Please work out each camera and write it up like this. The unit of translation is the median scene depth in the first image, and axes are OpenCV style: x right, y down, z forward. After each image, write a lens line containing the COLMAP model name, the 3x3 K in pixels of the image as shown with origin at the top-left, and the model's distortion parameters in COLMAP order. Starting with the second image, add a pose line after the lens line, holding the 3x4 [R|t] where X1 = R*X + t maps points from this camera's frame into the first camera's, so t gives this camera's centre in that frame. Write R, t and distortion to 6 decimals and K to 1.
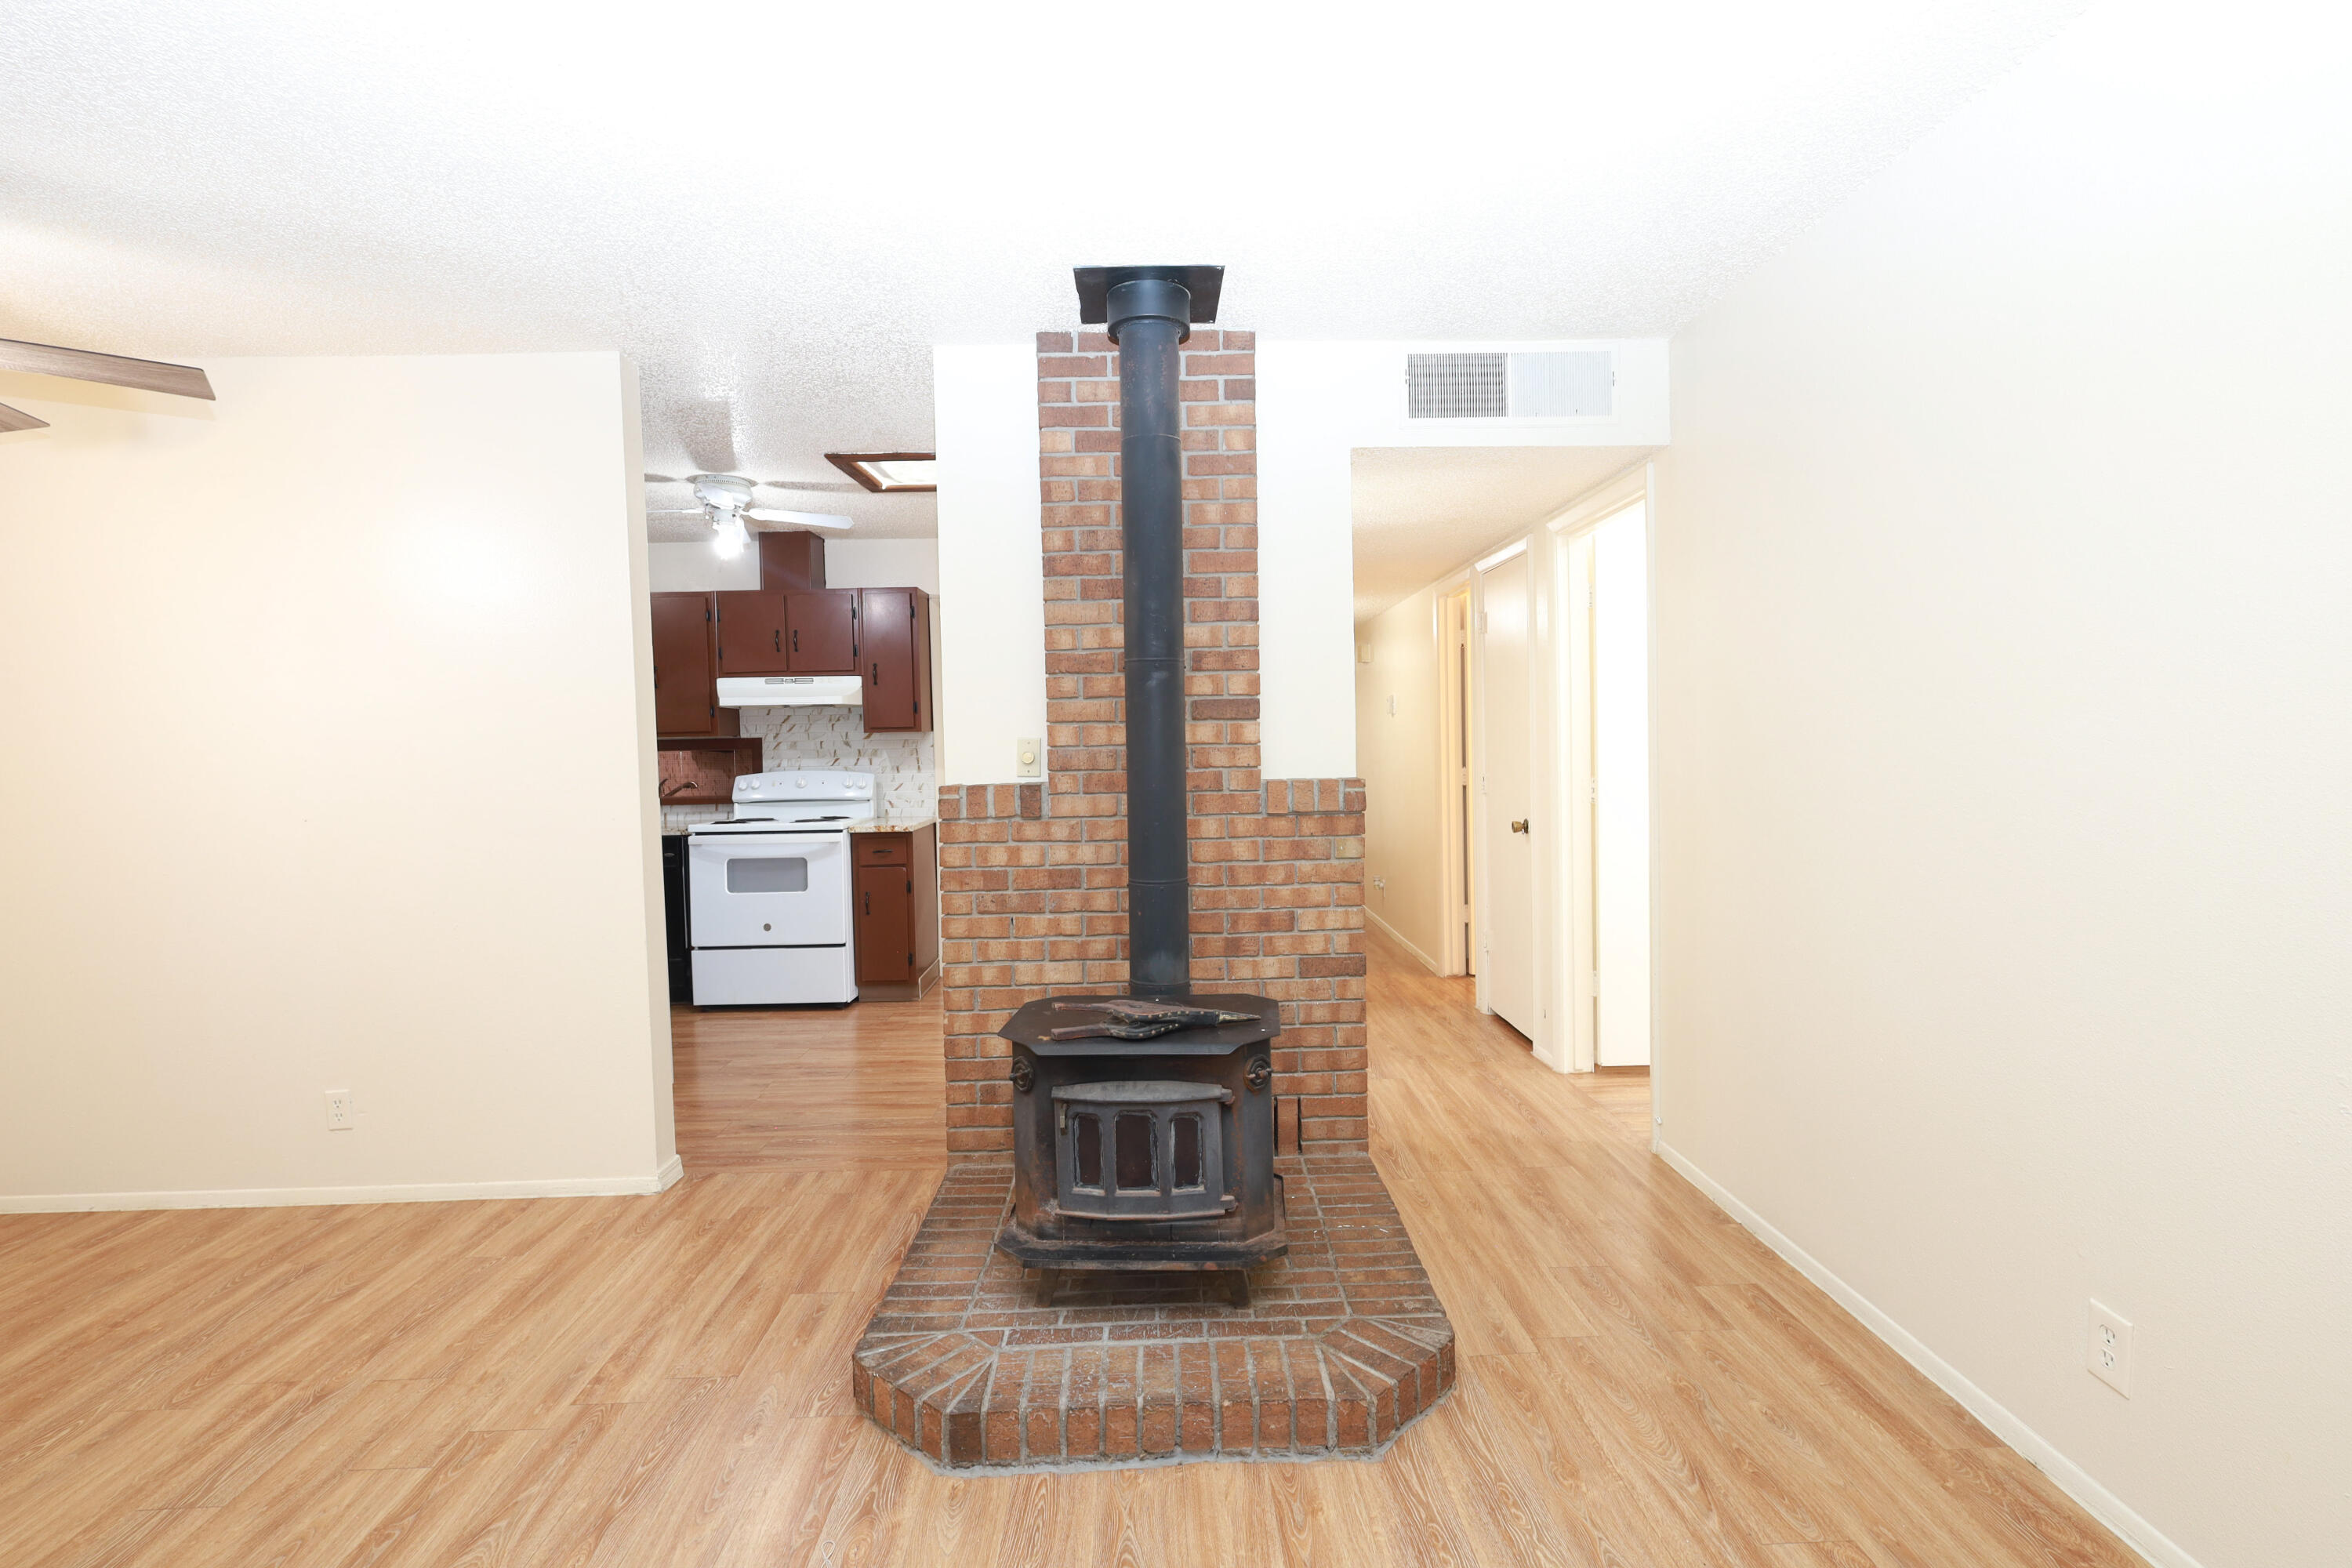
lens RADIAL K [[1081.7, 0, 1178.4], [0, 1081.7, 782.4], [0, 0, 1]] dist [-0.003544, 0.001107]
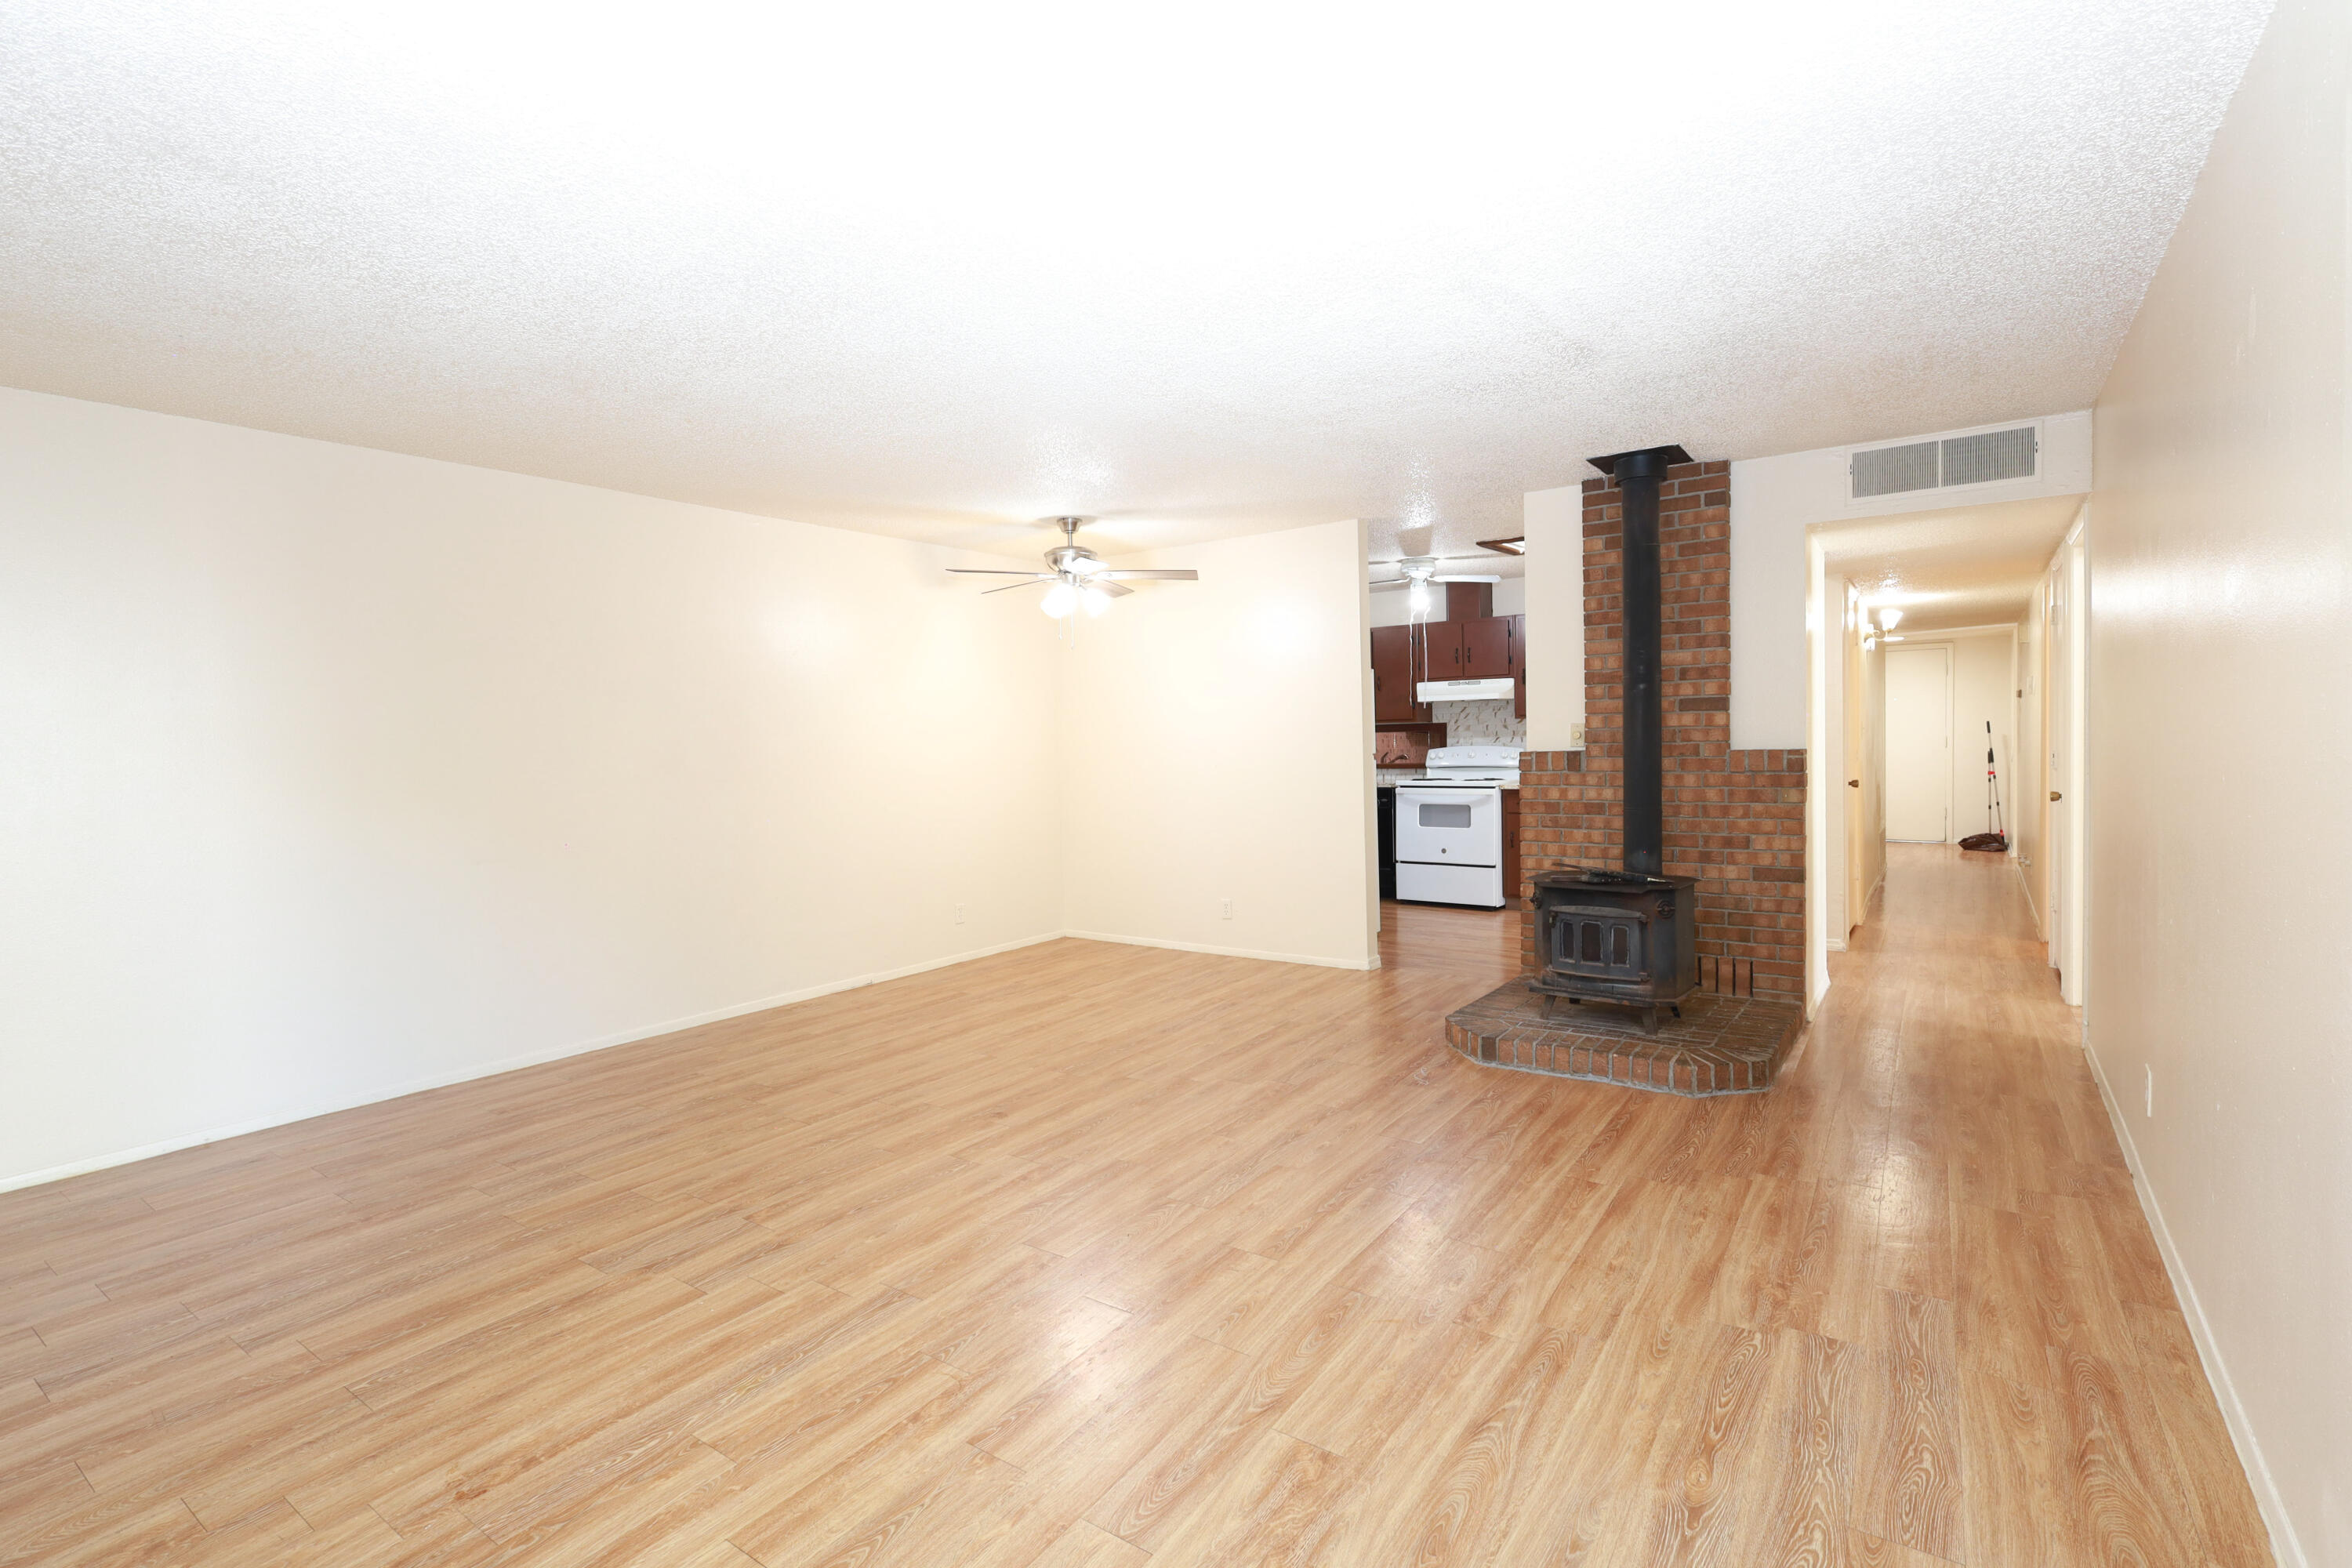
lens RADIAL K [[1081.7, 0, 1178.4], [0, 1081.7, 782.4], [0, 0, 1]] dist [-0.003544, 0.001107]
pose [[0.798908, 0.025675, -0.600905, 0.377690], [-0.015446, 0.999635, 0.022176, 0.022272], [0.601255, -0.008435, 0.799013, -0.698908]]
